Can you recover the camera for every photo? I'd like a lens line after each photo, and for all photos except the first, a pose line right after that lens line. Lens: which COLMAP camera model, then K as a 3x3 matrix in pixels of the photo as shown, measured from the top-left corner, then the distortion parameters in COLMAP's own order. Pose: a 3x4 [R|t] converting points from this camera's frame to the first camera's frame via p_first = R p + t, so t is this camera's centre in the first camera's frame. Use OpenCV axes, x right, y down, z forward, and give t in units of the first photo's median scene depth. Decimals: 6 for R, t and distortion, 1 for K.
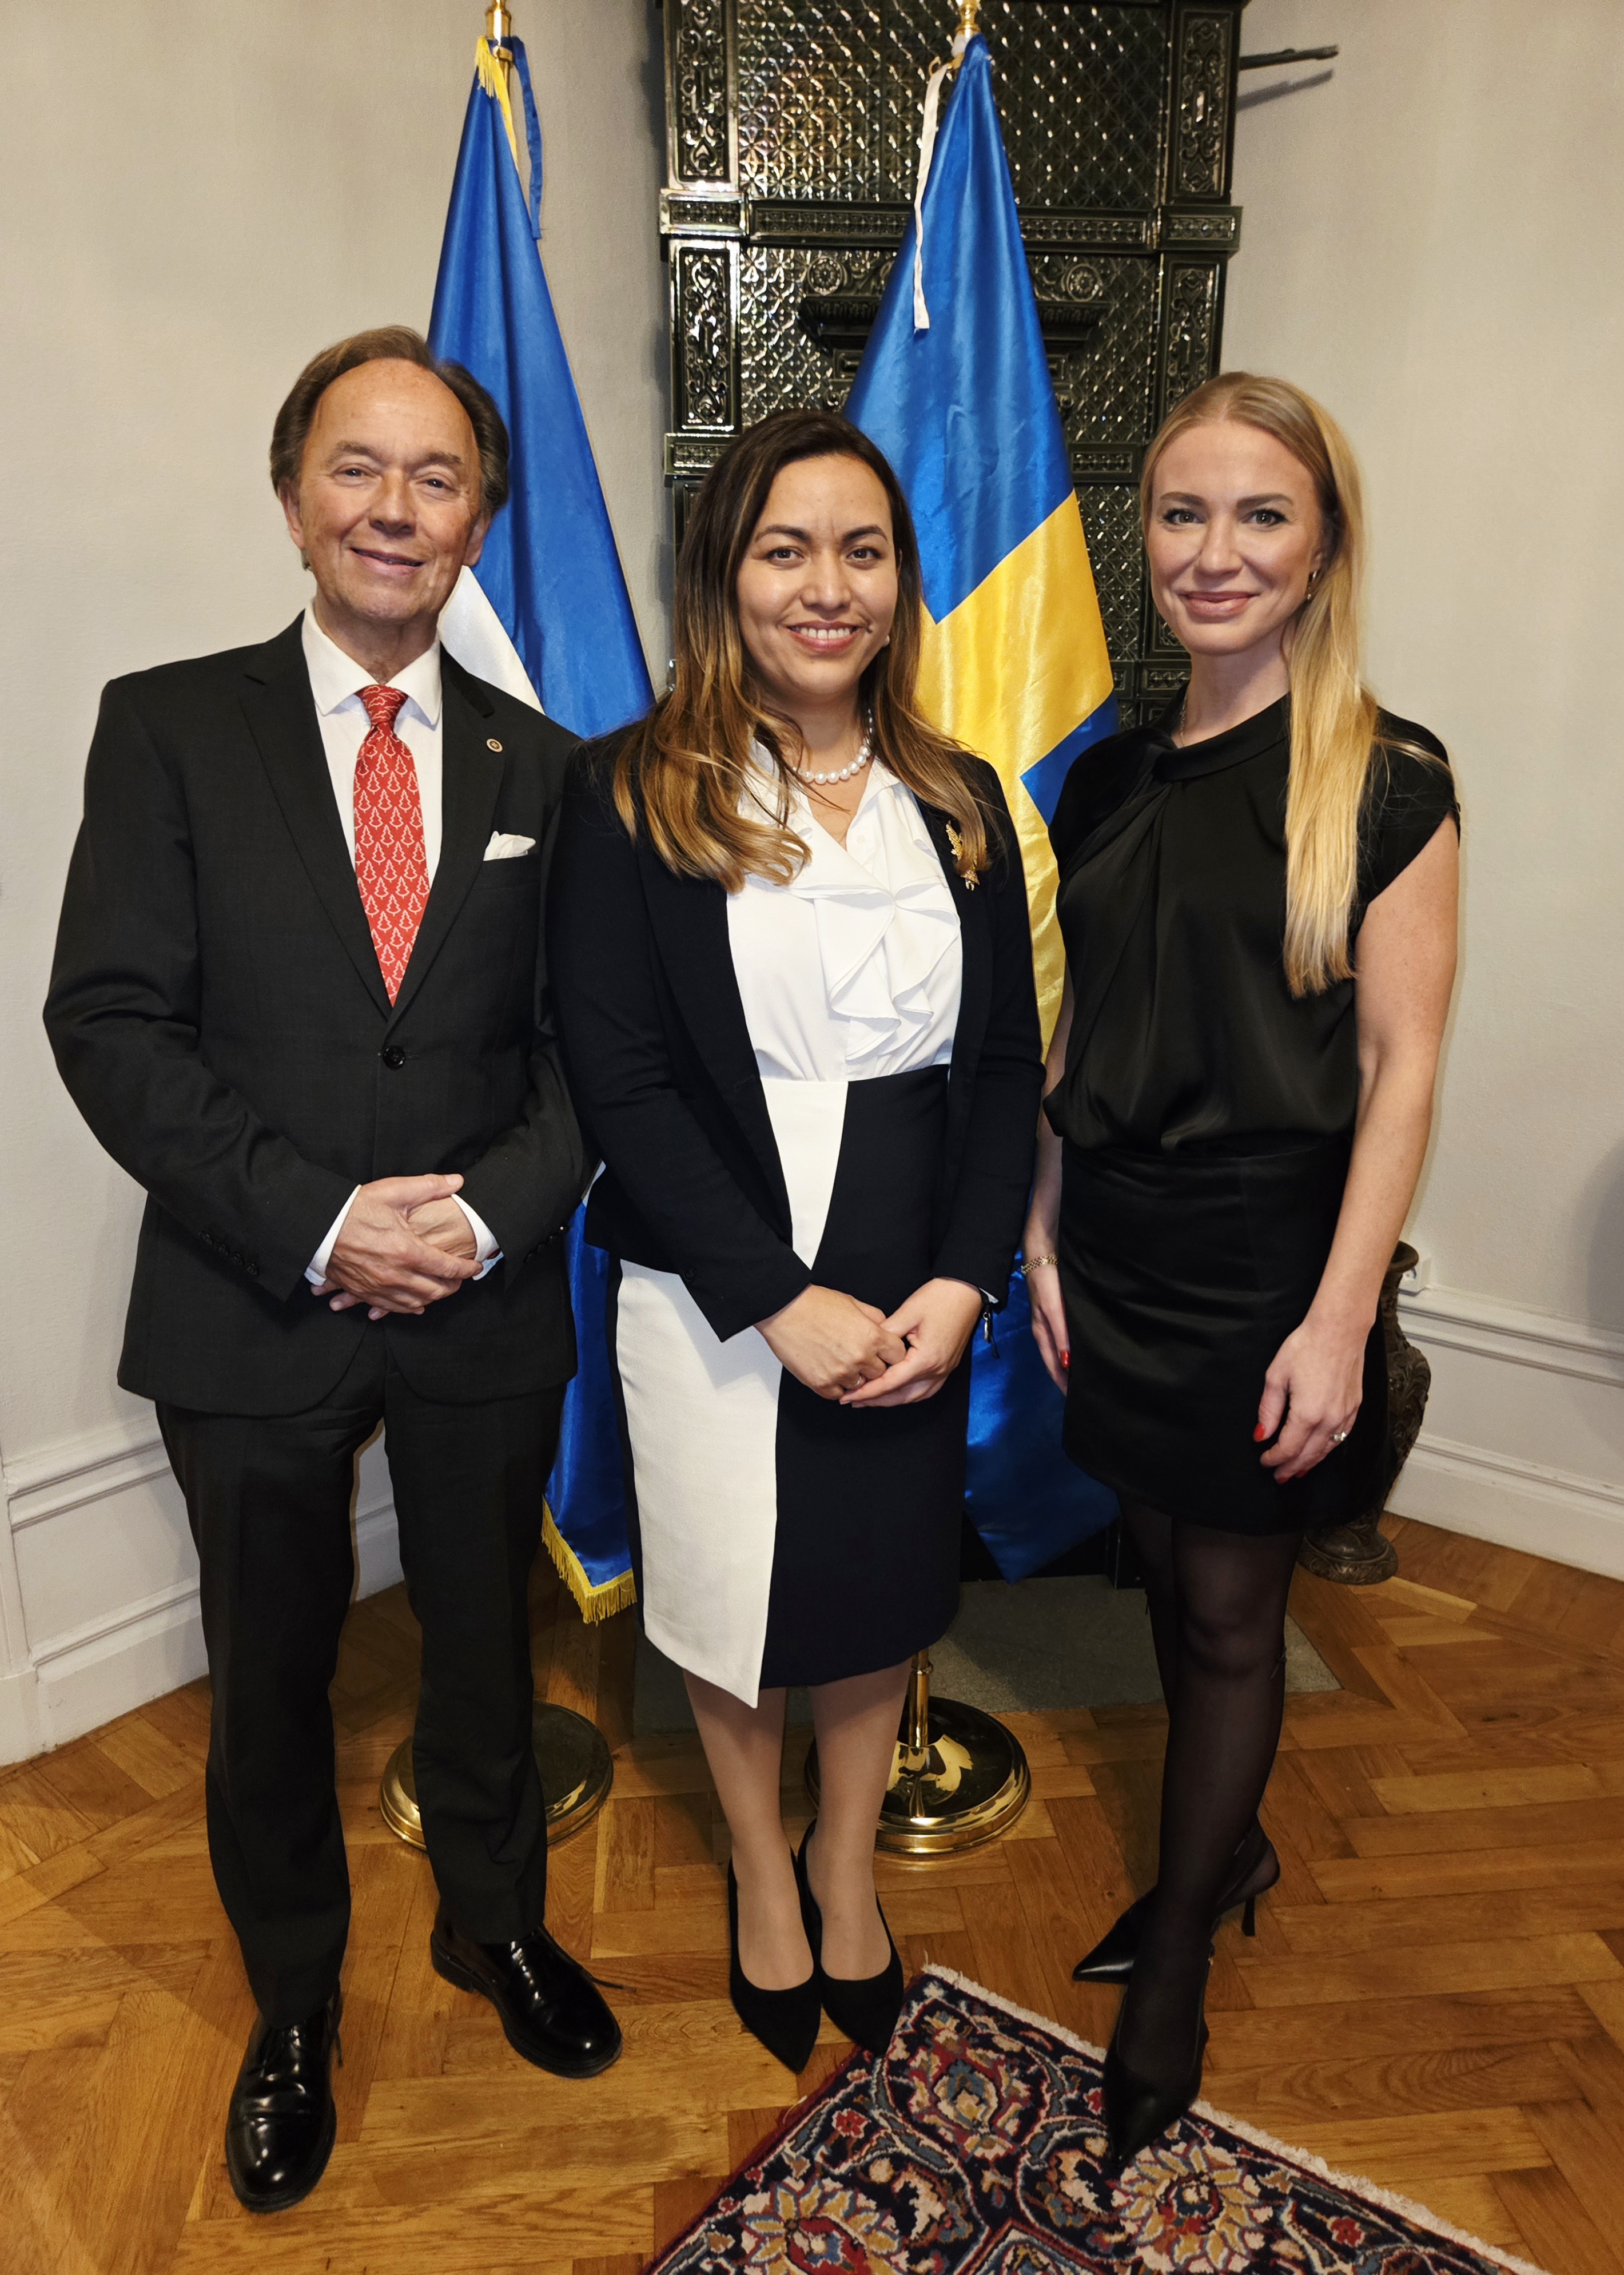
lens RADIAL K [[1492.9, 0, 833.7], [0, 1492.9, 1151.1], [0, 0, 1]] dist [0.027607, -0.028654]
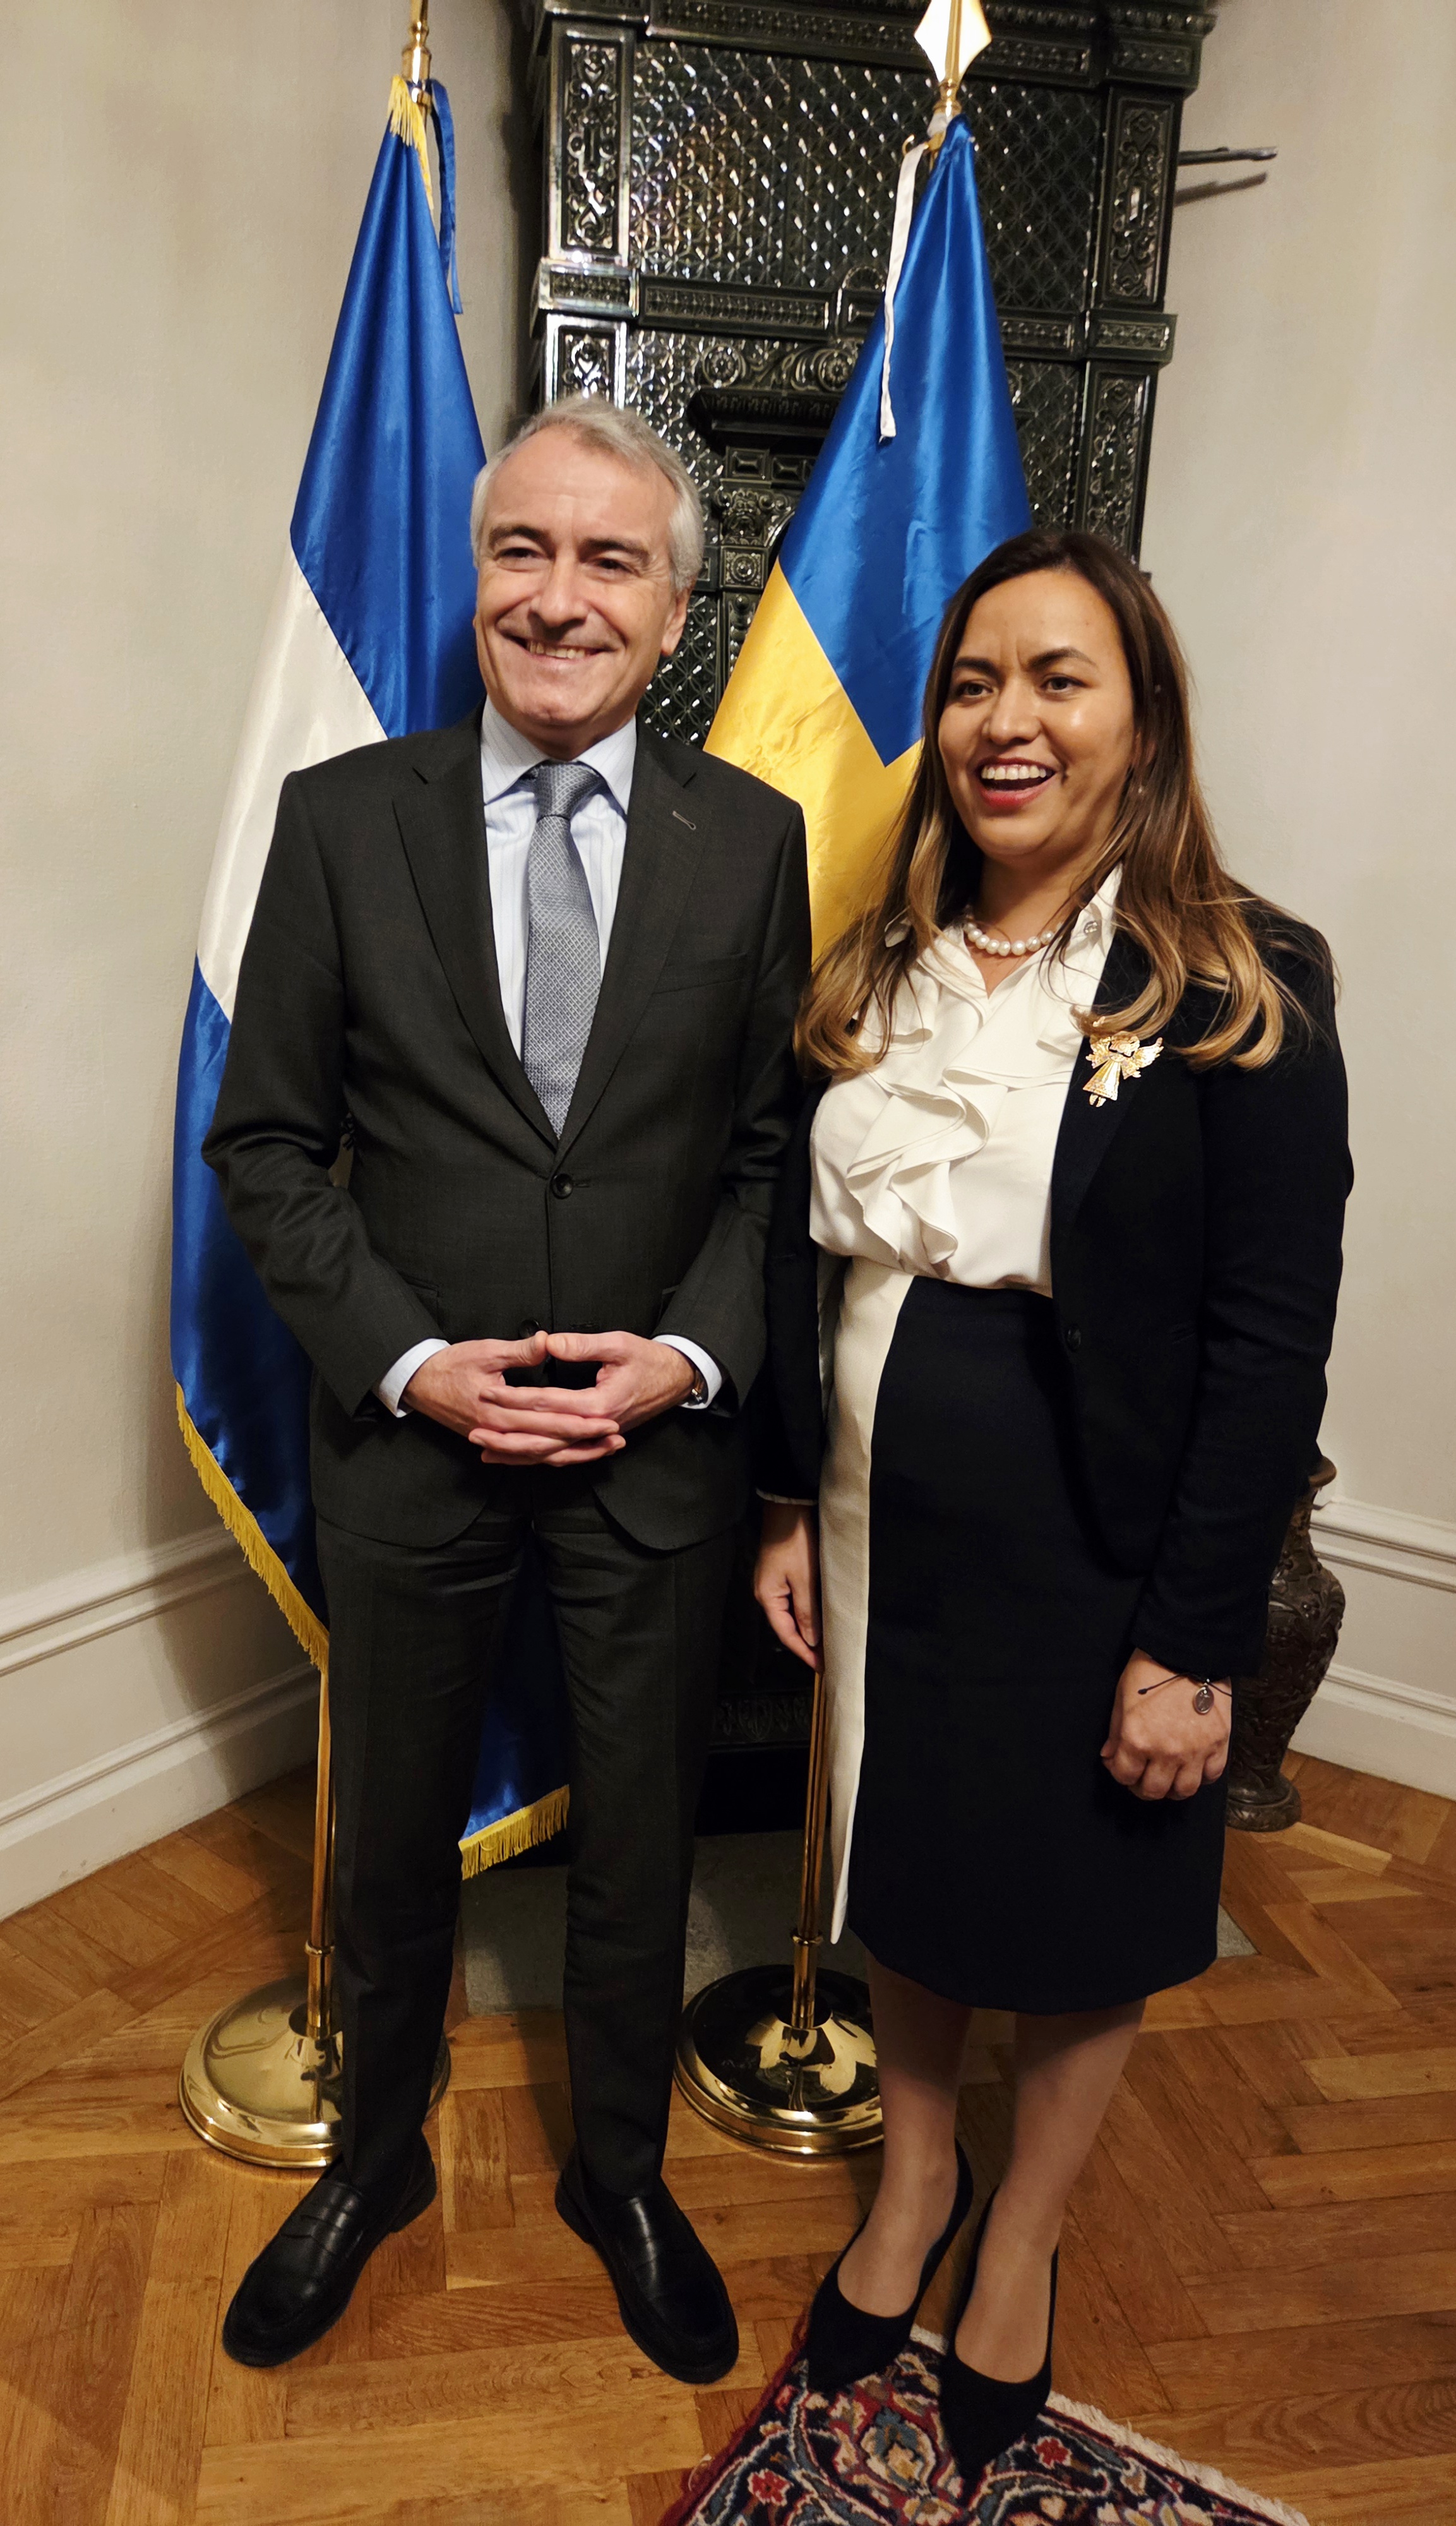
lens RADIAL K [[1649.9, 0, 669.9], [0, 1649.9, 1270.3], [0, 0, 1]] dist [0.024141, -0.025909]
pose [[0.997552, 0.023660, 0.065802, -0.093489], [-0.022283, 0.999519, -0.021583, -0.022104], [-0.066281, 0.020064, 0.997599, 0.029266]]
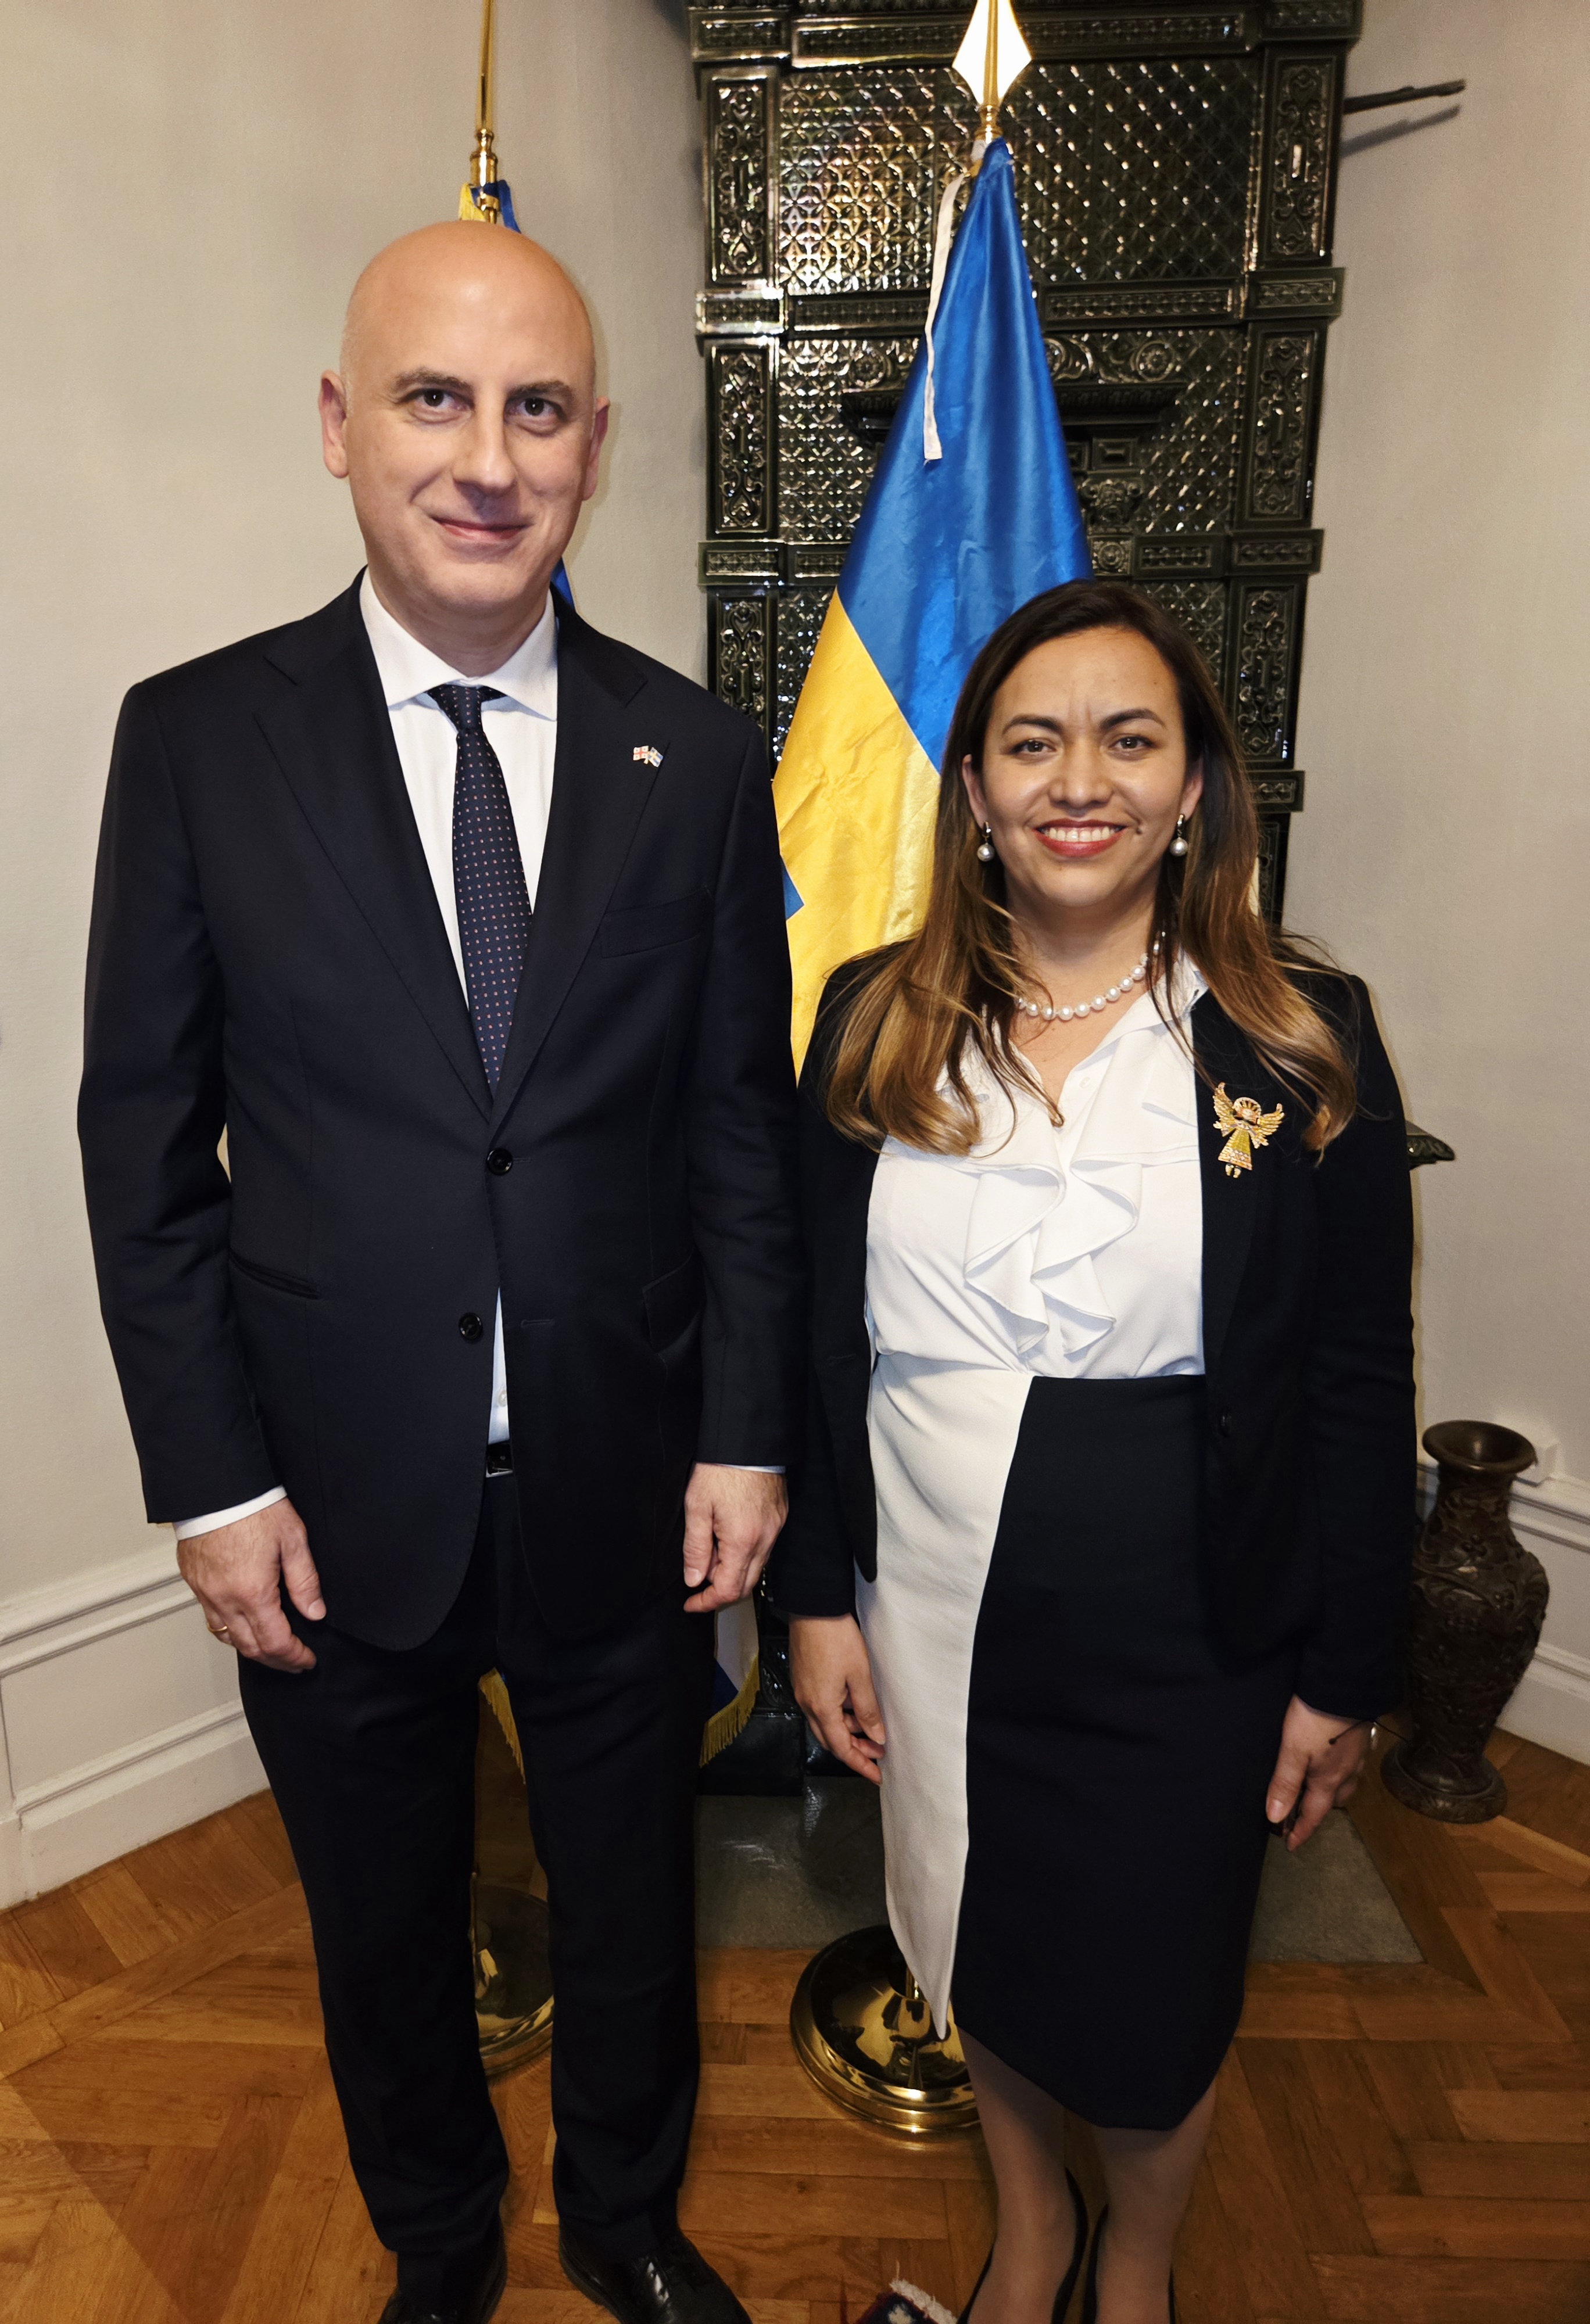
lens RADIAL K [[1525.3, 0, 732.7], [0, 1525.3, 1137.1], [0, 0, 1]] dist [0.013244, -0.022351]
pose [[0.988504, 0.027292, -0.148710, 0.068066], [-0.029508, 0.999484, -0.012715, -0.100942], [0.148286, 0.016957, 0.988799, 0.068585]]
